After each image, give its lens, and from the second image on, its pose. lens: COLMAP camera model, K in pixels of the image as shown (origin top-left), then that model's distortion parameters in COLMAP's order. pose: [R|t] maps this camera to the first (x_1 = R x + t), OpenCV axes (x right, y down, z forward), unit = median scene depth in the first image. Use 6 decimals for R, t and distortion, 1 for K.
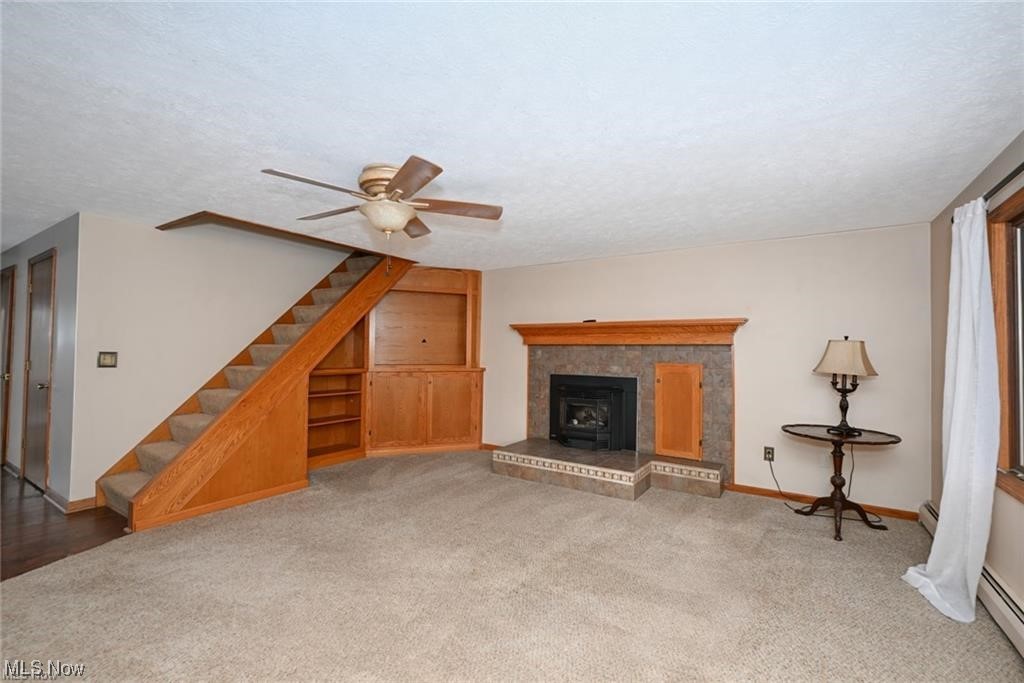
lens RADIAL K [[439.0, 0, 510.9], [0, 439.0, 344.9], [0, 0, 1]] dist [0.000463, 0.000055]
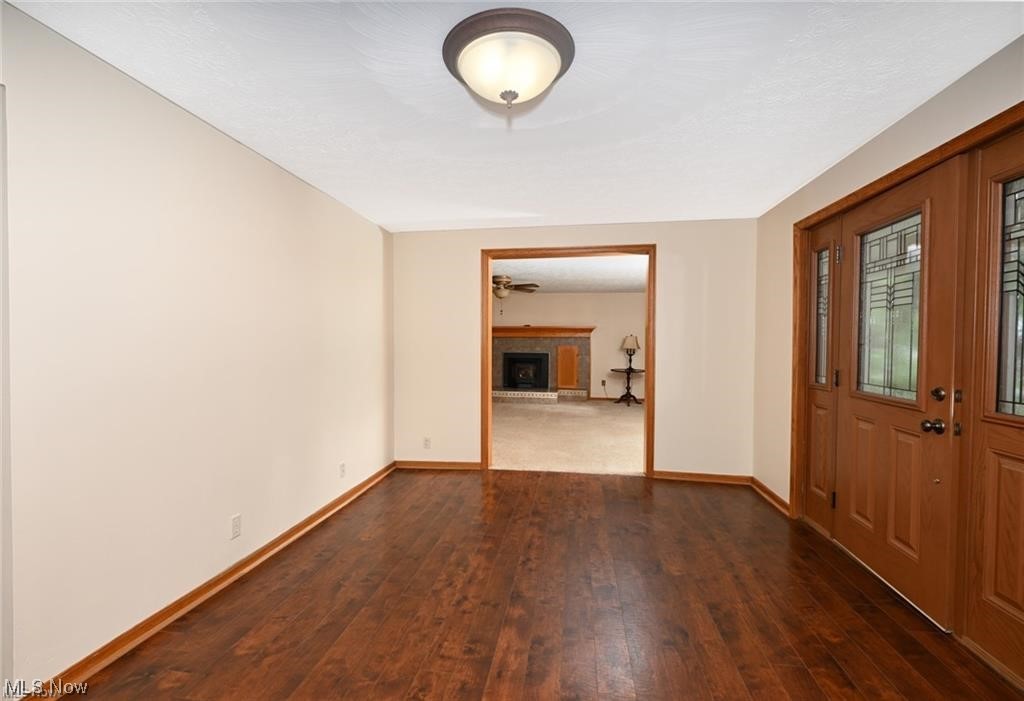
lens RADIAL K [[455.5, 0, 513.0], [0, 455.5, 348.6], [0, 0, 1]] dist [-0.000262, -0.000002]
pose [[0.906393, -0.016322, 0.422120, -0.879180], [-0.000718, 0.999192, 0.040177, -0.037528], [-0.422435, -0.036719, 0.905649, -1.005271]]
